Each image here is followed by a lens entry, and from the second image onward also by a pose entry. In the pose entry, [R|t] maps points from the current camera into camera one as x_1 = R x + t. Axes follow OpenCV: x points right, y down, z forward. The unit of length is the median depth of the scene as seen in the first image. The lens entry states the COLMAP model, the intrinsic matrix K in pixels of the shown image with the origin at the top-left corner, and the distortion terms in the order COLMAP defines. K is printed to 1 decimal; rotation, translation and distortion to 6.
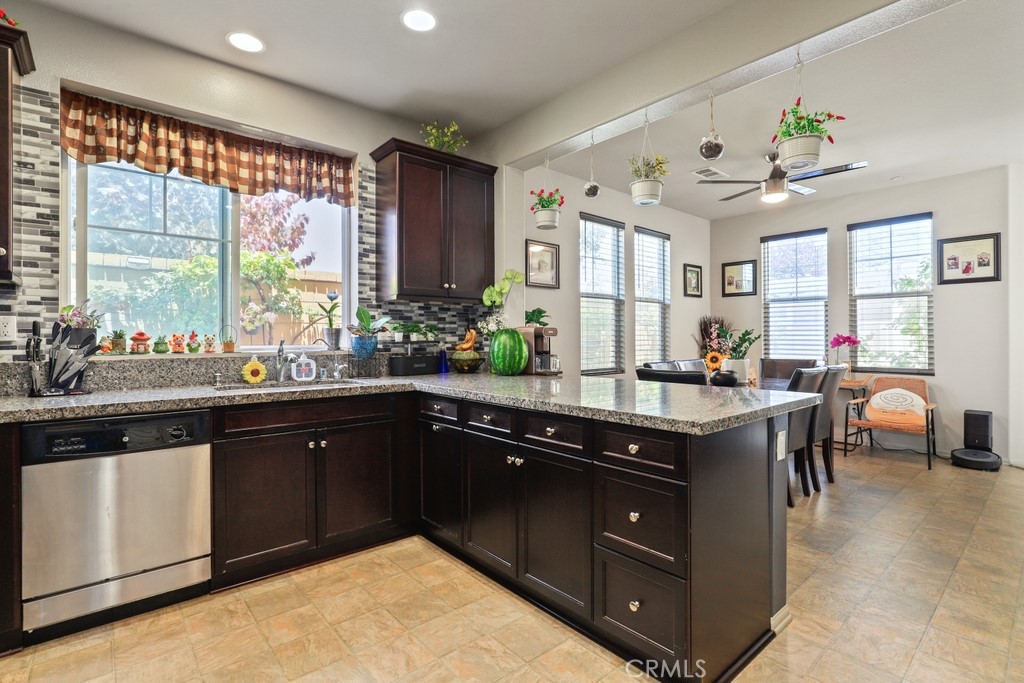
lens RADIAL K [[458.9, 0, 487.9], [0, 458.9, 342.1], [0, 0, 1]] dist [-0.016494, 0.000456]
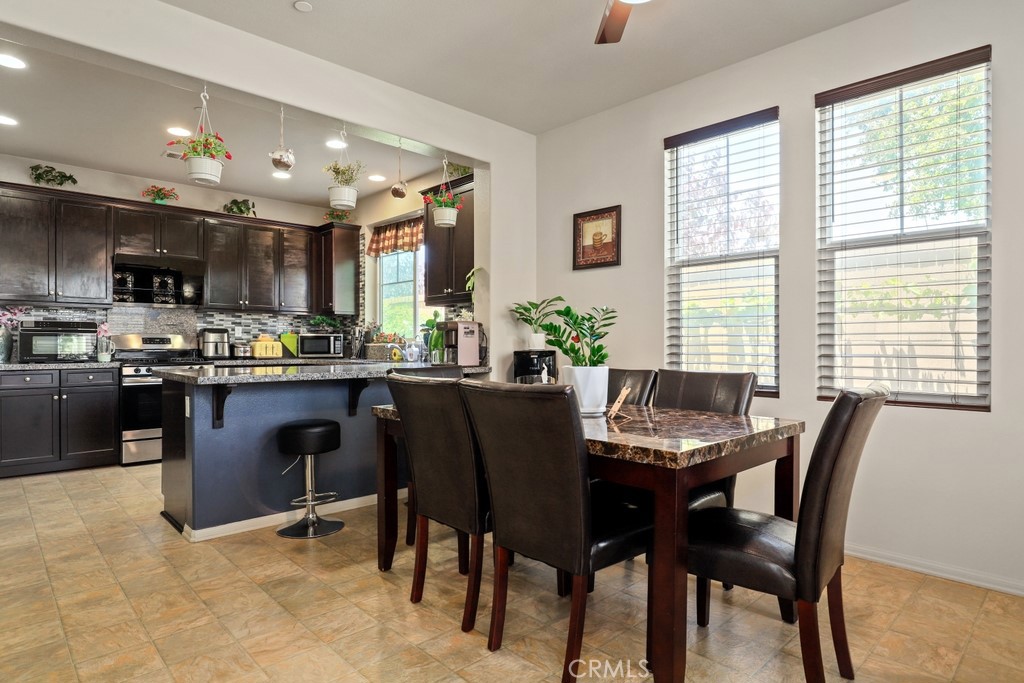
lens RADIAL K [[568.2, 0, 512.0], [0, 568.2, 341.5], [0, 0, 1]] dist [-0.016208, -0.000474]
pose [[0.087574, -0.003606, -0.996152, 1.789061], [-0.013907, 0.999892, -0.004842, 0.022156], [0.996061, 0.014278, 0.087514, 1.294171]]
